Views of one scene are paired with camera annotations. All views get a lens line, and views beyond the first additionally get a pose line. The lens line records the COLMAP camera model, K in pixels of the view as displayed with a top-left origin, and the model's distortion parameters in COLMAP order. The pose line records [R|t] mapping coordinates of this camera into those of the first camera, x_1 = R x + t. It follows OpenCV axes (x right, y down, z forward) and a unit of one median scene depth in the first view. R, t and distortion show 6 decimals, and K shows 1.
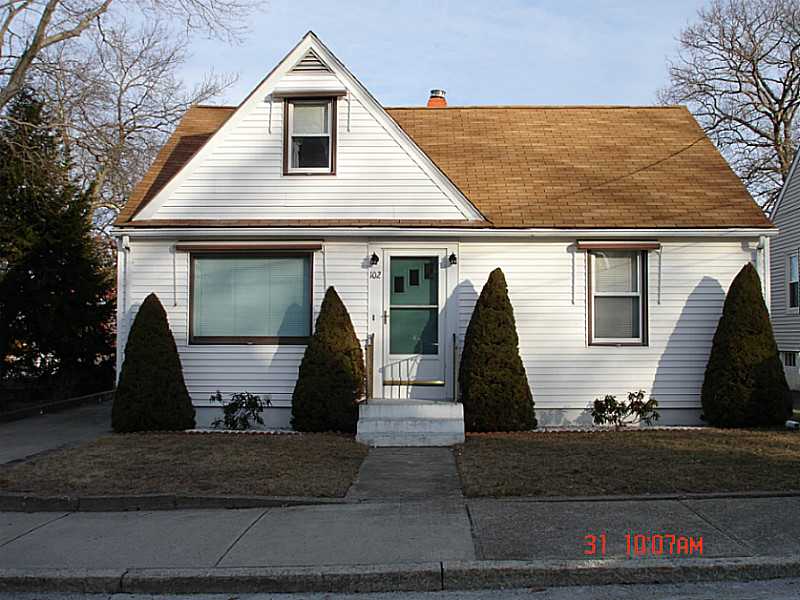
lens RADIAL K [[905.2, 0, 400.0], [0, 905.2, 300.0], [0, 0, 1]] dist [-0.071496, -0.060597]
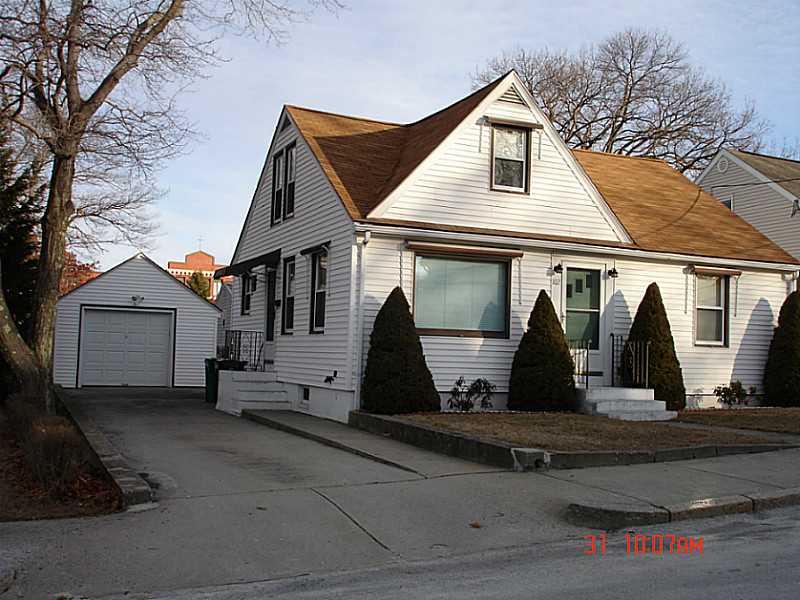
lens RADIAL K [[905.2, 0, 400.0], [0, 905.2, 300.0], [0, 0, 1]] dist [-0.071496, -0.060597]
pose [[0.905180, 0.050641, 0.422002, -0.717101], [-0.047094, 0.998713, -0.018833, 0.028297], [-0.422412, -0.002826, 0.906399, 0.006770]]
